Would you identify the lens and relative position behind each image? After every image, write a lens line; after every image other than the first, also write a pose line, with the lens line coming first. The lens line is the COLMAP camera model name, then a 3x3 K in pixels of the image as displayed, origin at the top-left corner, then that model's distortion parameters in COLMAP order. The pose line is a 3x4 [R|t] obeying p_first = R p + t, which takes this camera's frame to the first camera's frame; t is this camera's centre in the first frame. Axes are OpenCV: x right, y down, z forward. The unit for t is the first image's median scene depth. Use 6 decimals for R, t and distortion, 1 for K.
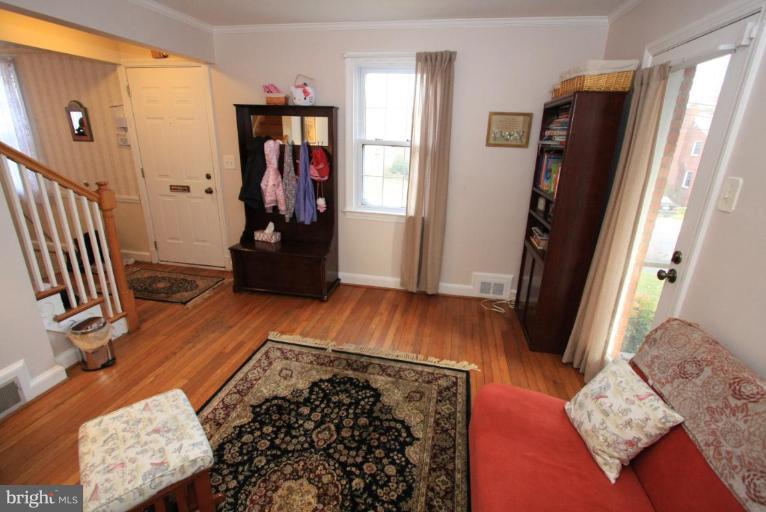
lens RADIAL K [[354.7, 0, 385.6], [0, 354.7, 254.0], [0, 0, 1]] dist [-0.017564, 0.002533]
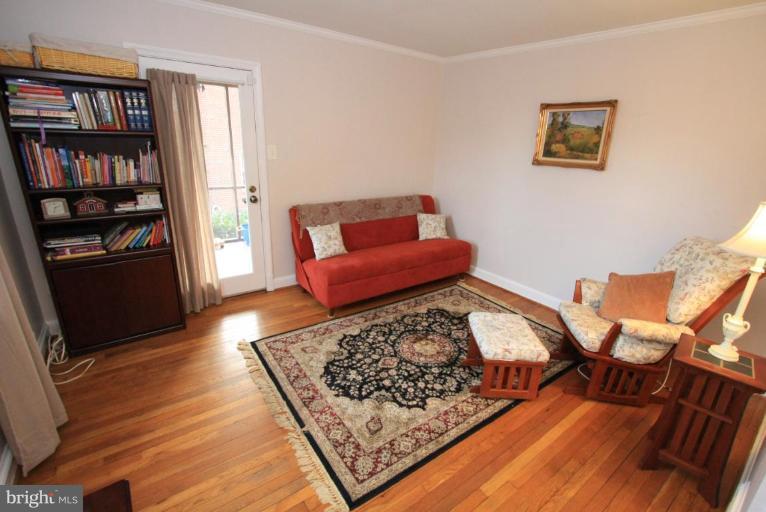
lens RADIAL K [[354.7, 0, 384.7], [0, 354.7, 254.8], [0, 0, 1]] dist [-0.017564, 0.002533]
pose [[-0.738047, -0.270173, 0.618298, -0.826664], [0.149751, 0.827900, 0.540515, -0.519609], [-0.657922, 0.491516, -0.570571, 1.475039]]
